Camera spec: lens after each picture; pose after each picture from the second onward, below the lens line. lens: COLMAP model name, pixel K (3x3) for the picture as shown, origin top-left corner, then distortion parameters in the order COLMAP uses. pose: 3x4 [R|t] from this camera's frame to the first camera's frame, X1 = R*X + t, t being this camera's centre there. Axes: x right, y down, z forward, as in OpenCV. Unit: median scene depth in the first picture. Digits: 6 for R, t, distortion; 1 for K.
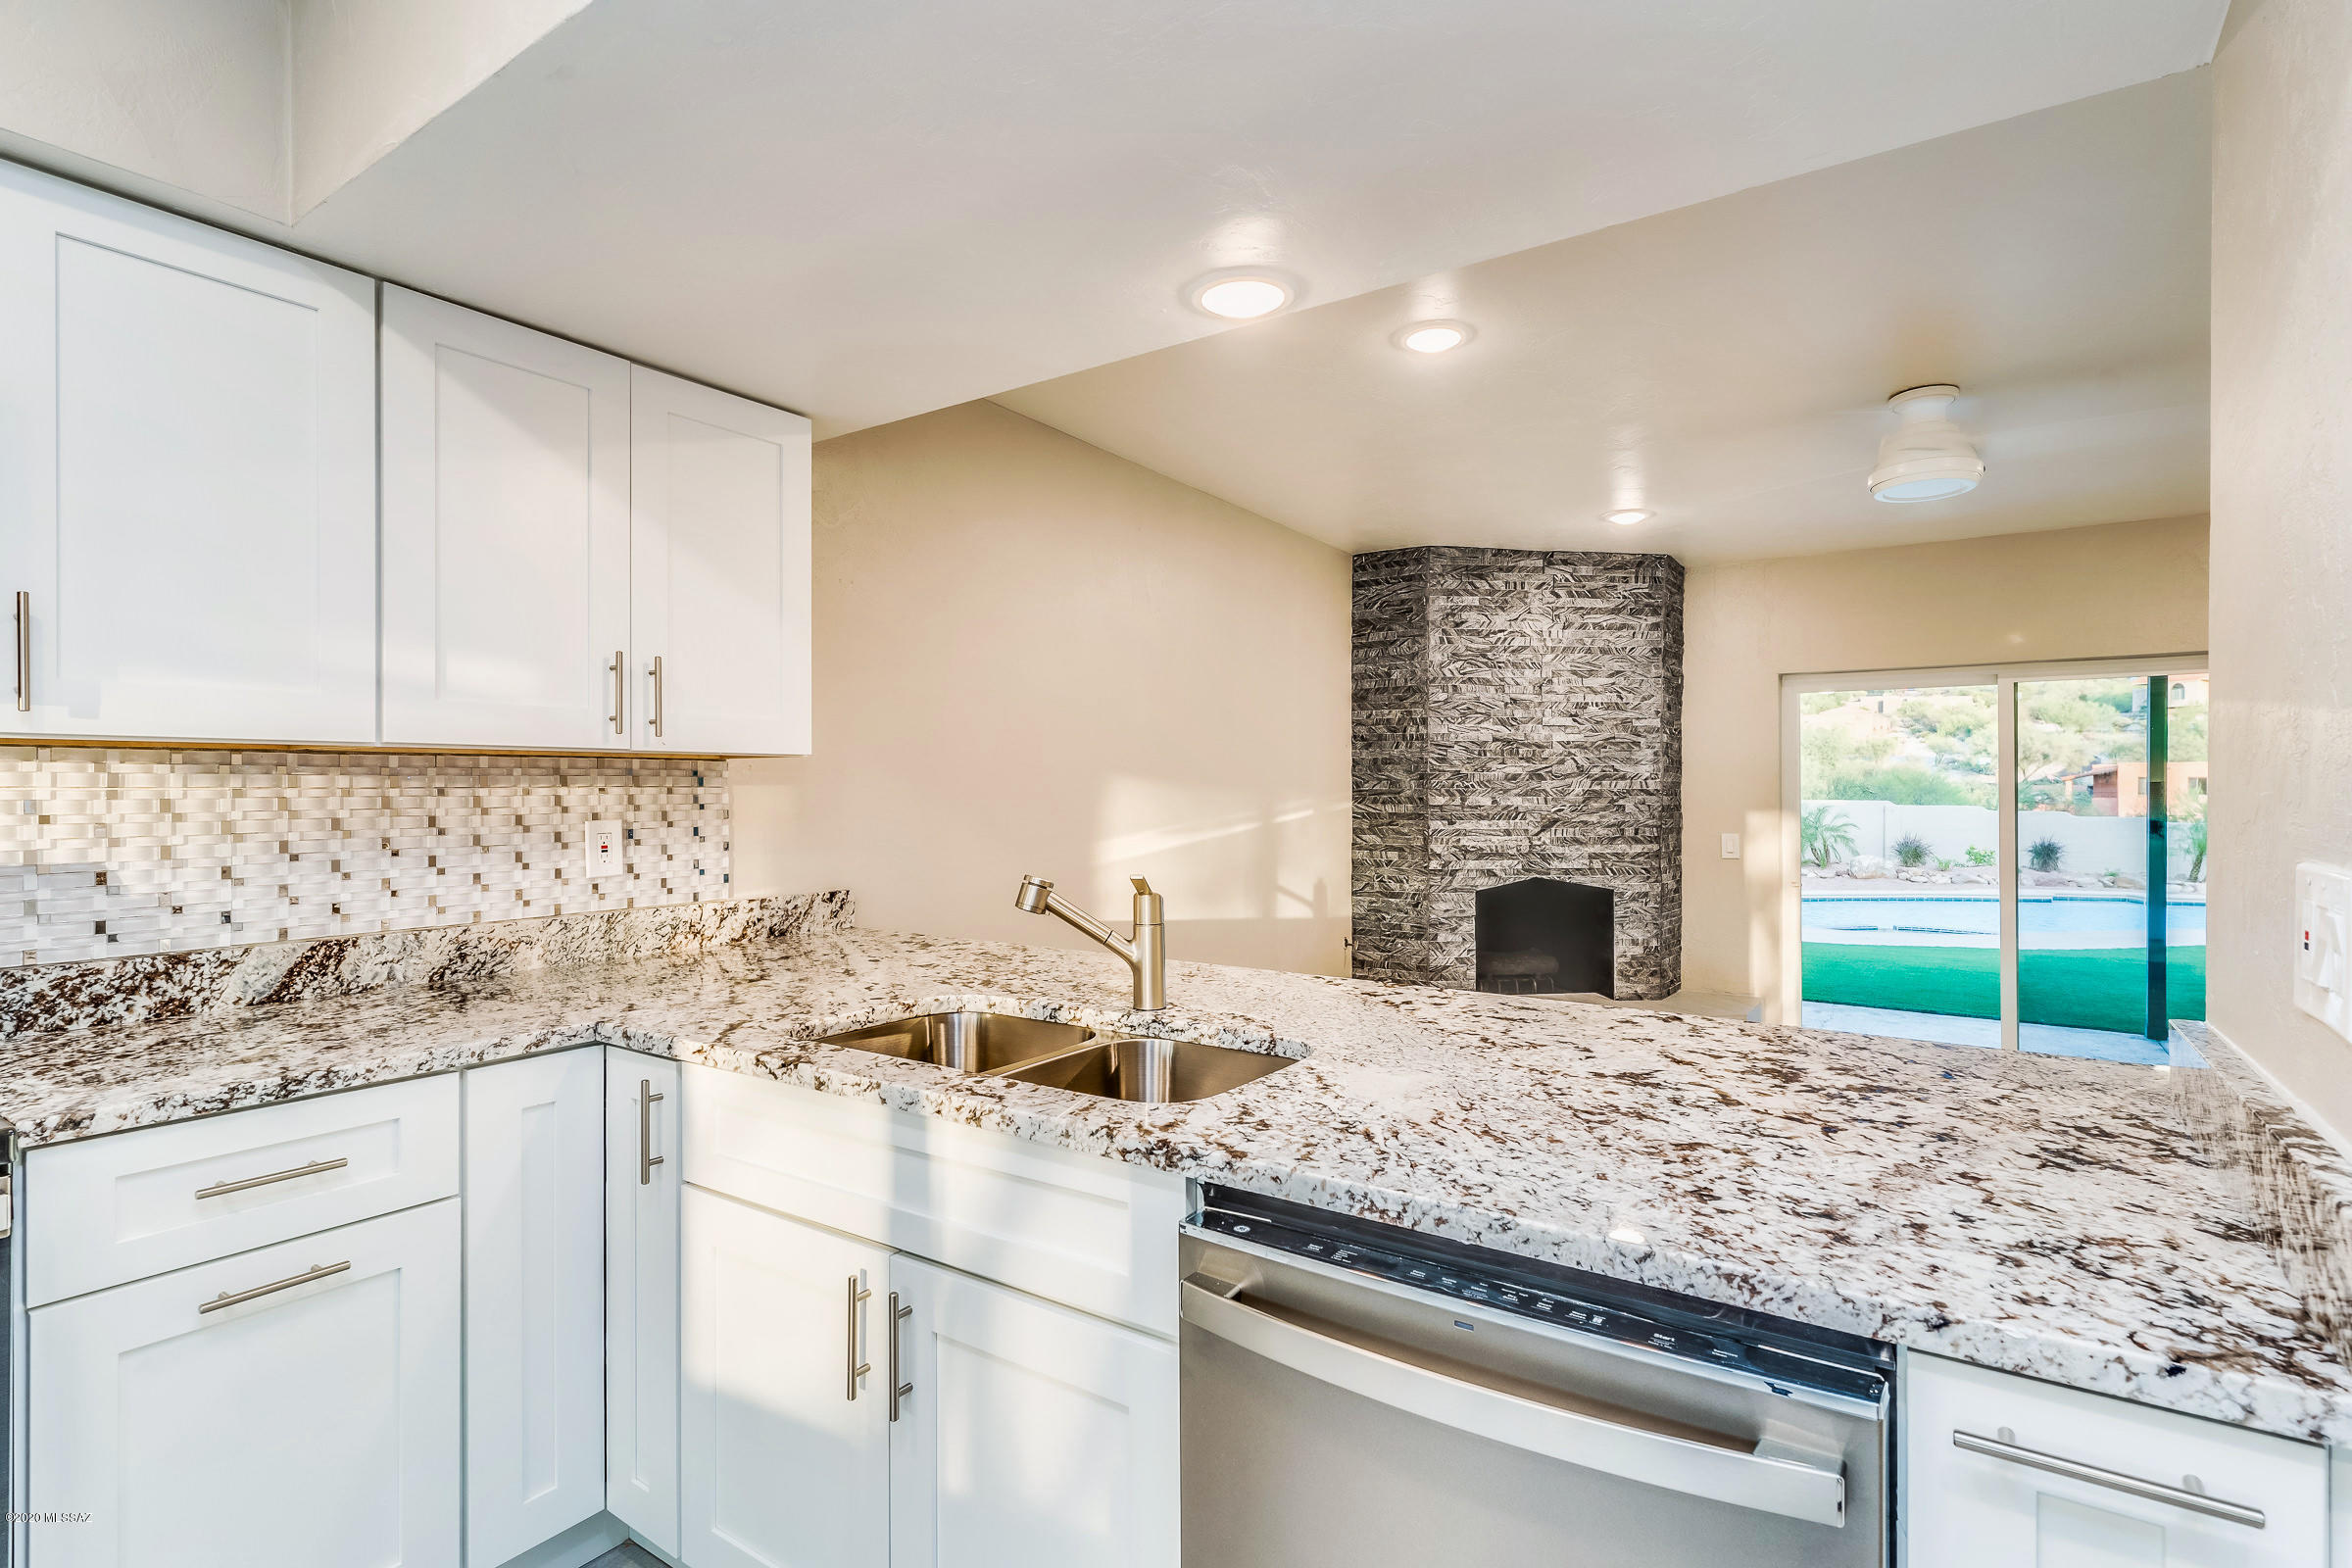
lens RADIAL K [[1135.1, 0, 1188.6], [0, 1135.1, 783.1], [0, 0, 1]] dist [0.007840, -0.004495]
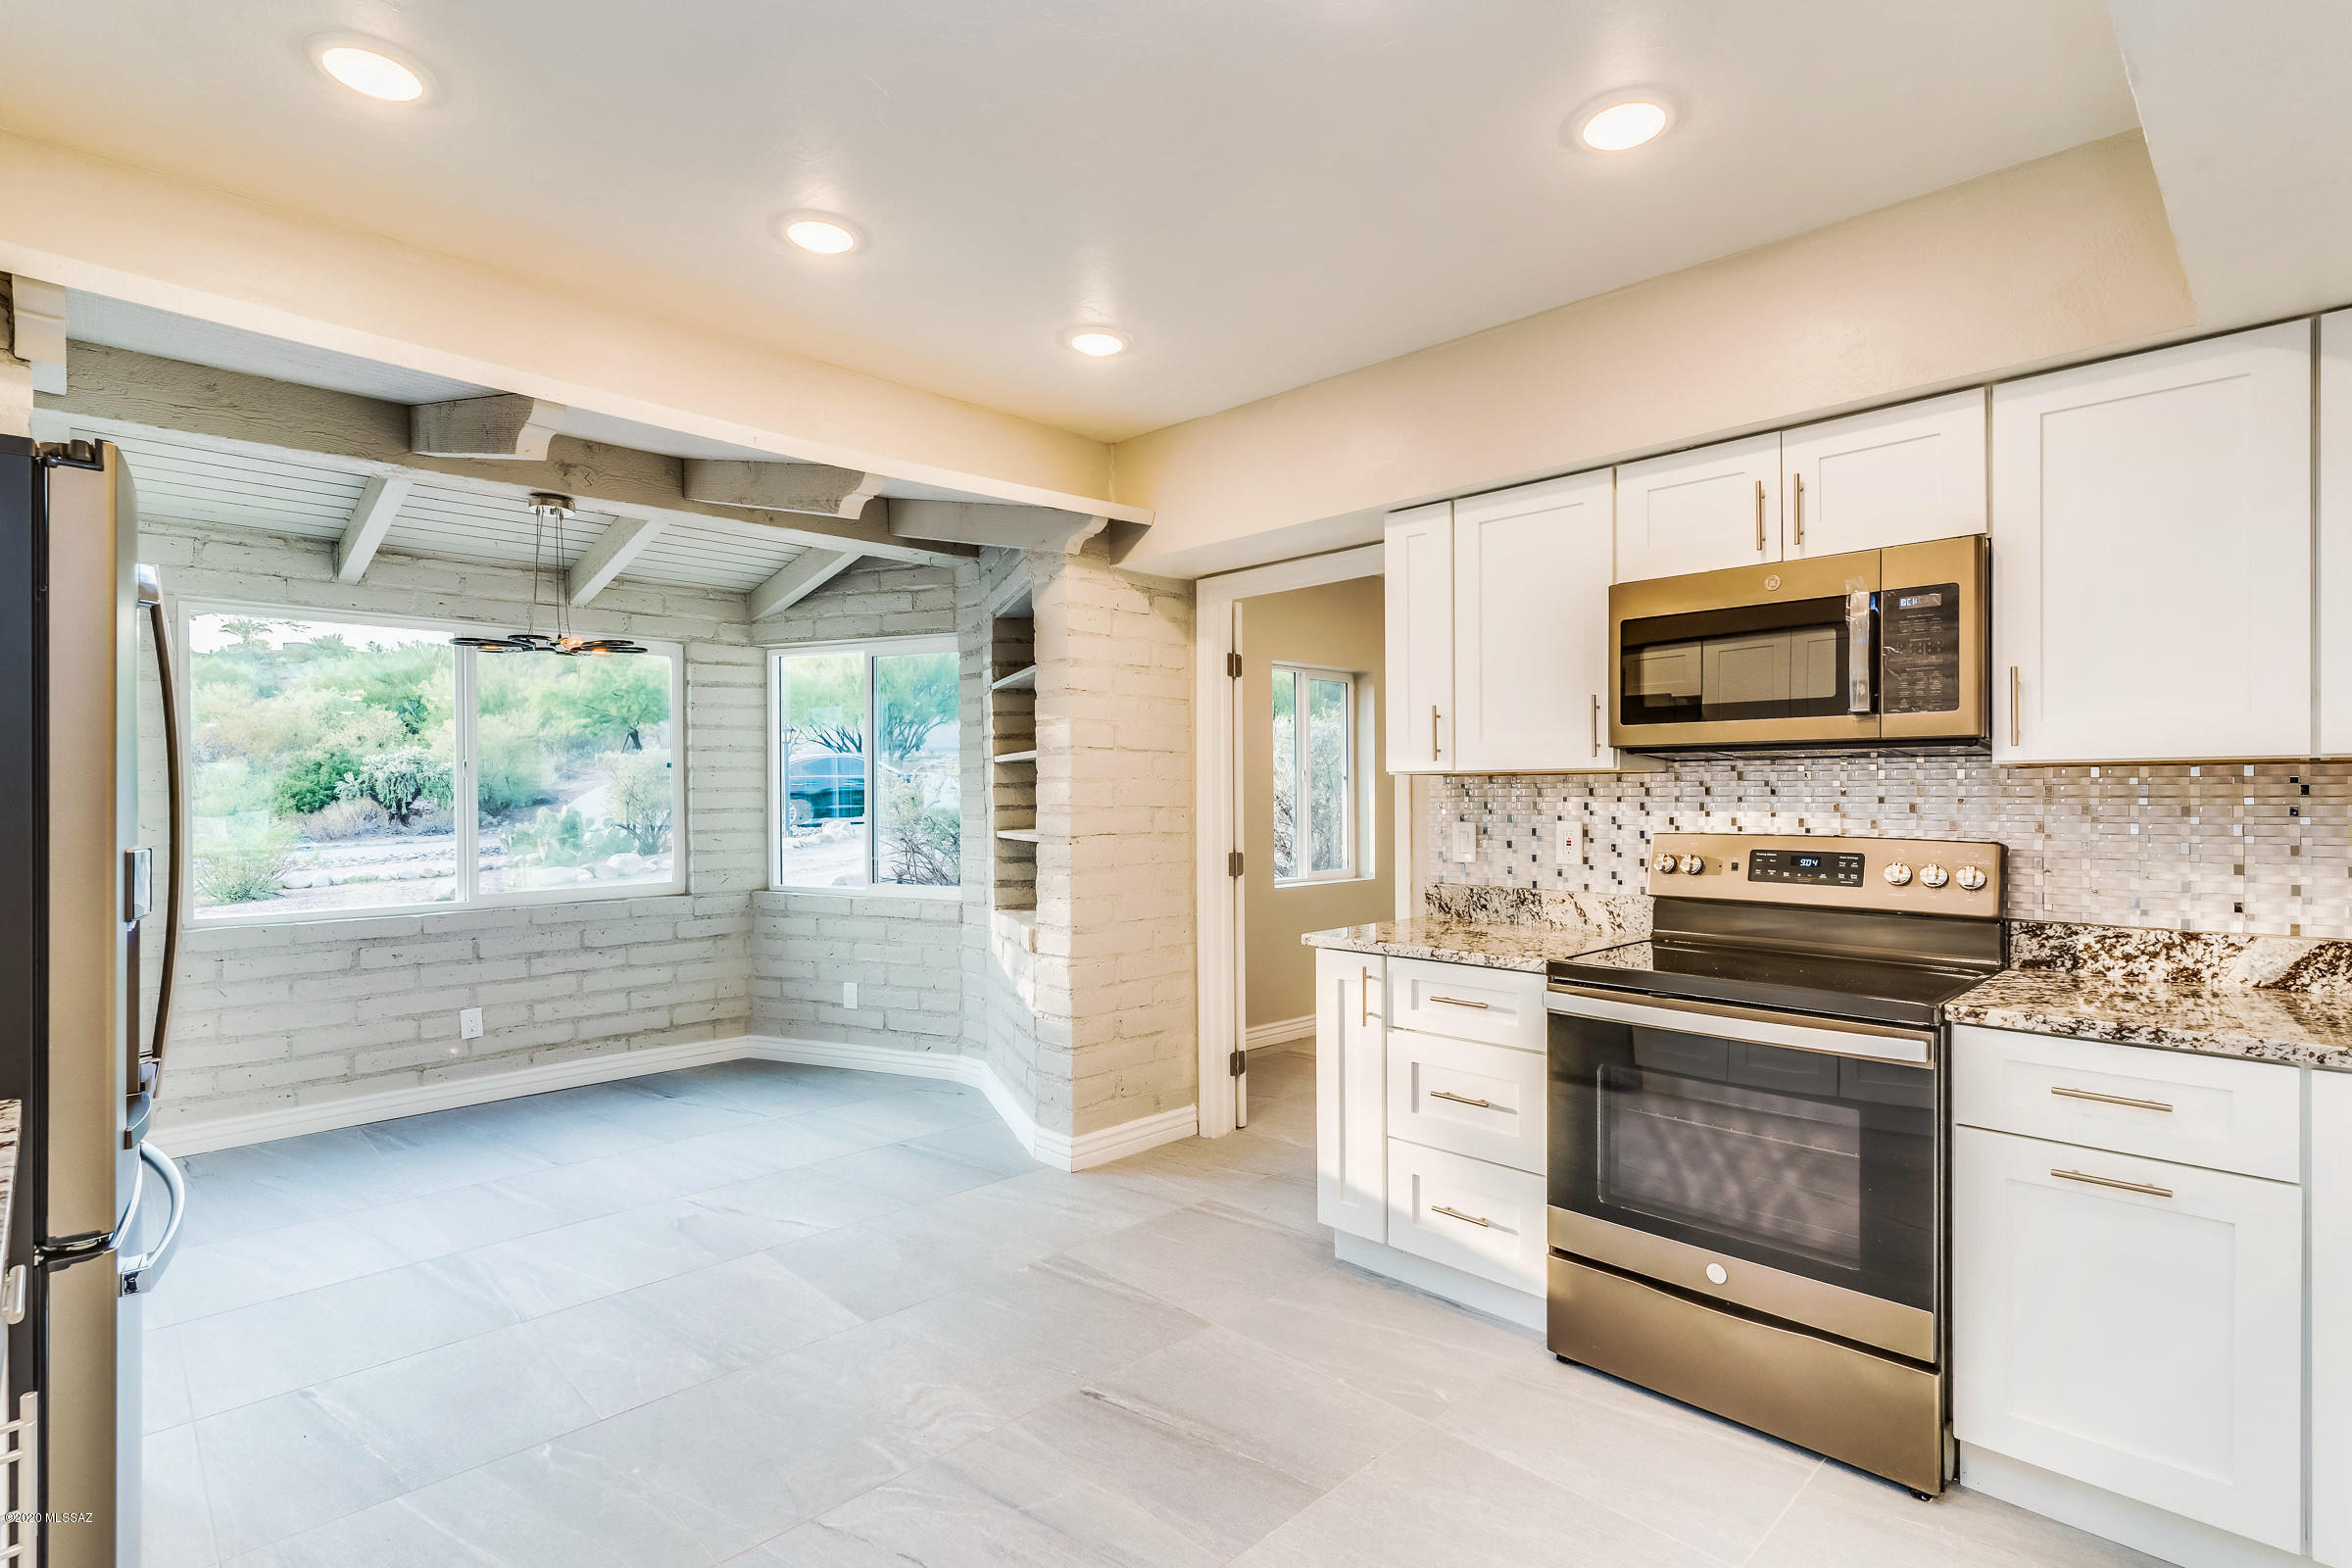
lens RADIAL K [[1135.1, 0, 1162.7], [0, 1135.1, 794.4], [0, 0, 1]] dist [0.007840, -0.004495]
pose [[-0.204637, 0.001145, -0.978837, 0.187053], [0.006978, 0.999976, -0.000289, -0.001850], [0.978813, -0.006890, -0.204640, 0.058354]]
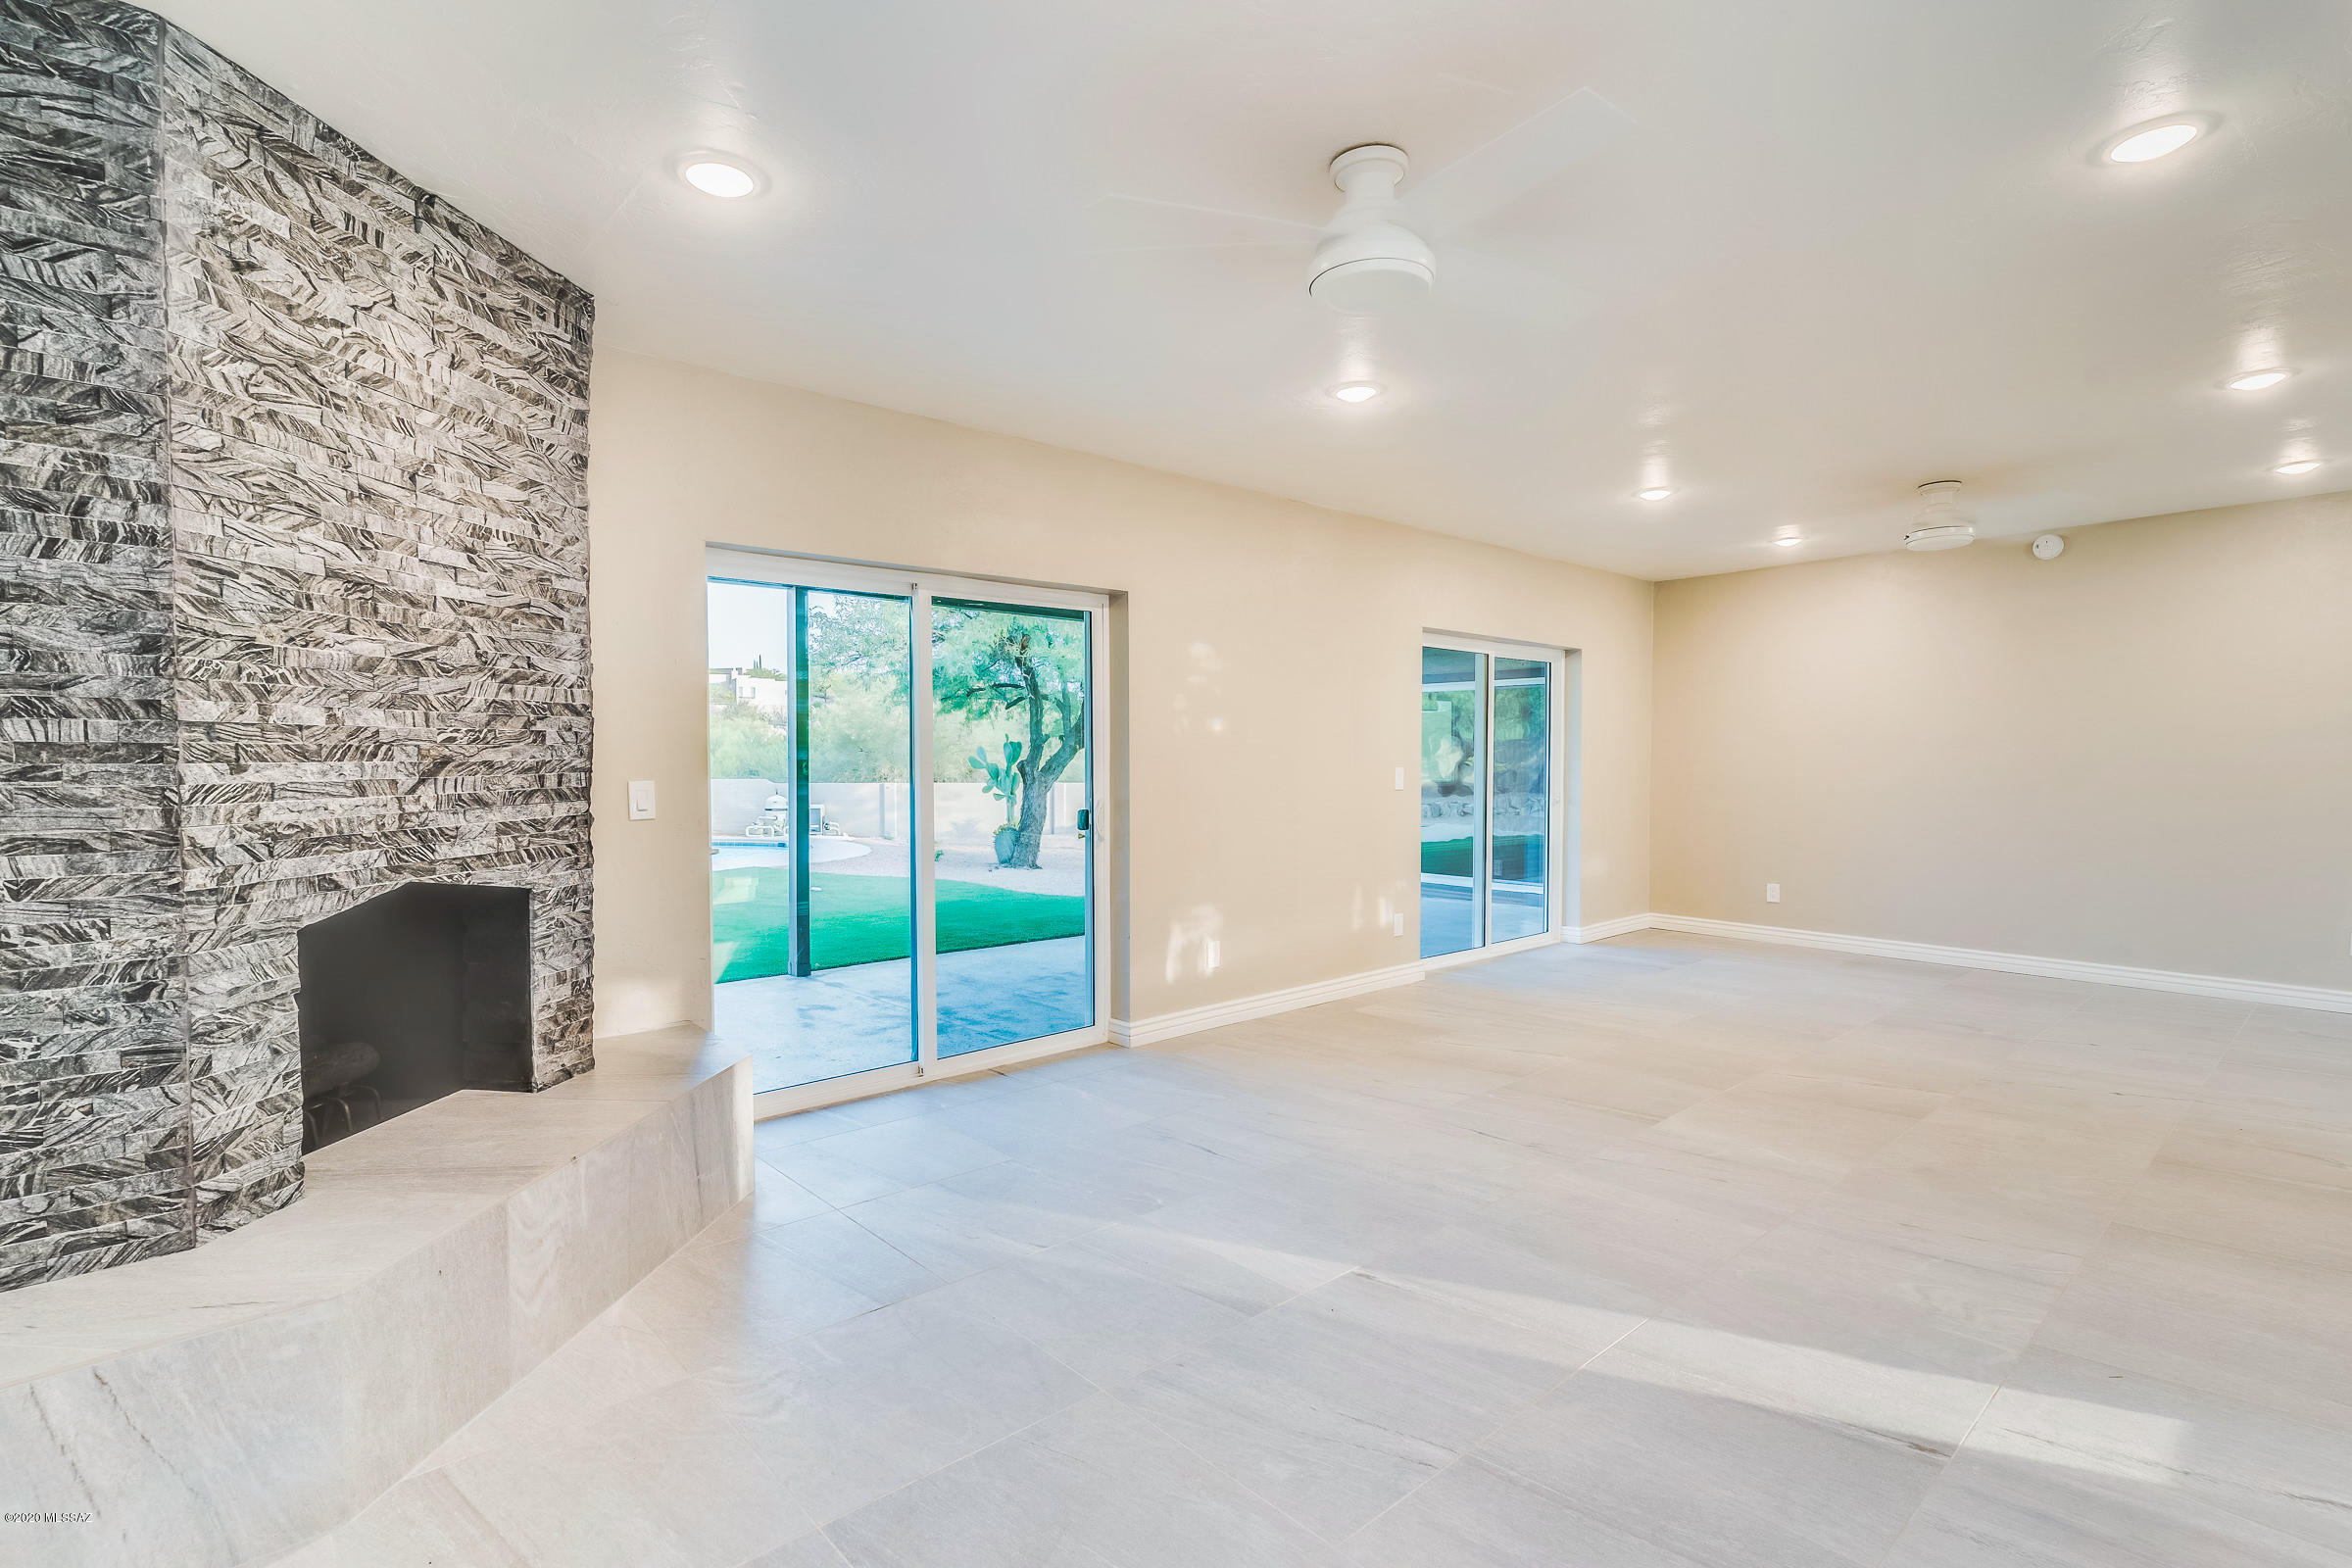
lens RADIAL K [[1135.1, 0, 1173.6], [0, 1135.1, 786.0], [0, 0, 1]] dist [0.007840, -0.004495]
pose [[0.225843, -0.029938, 0.973704, -0.081409], [-0.003522, 0.999496, 0.031548, 0.027614], [-0.974157, -0.010555, 0.225623, 0.591099]]
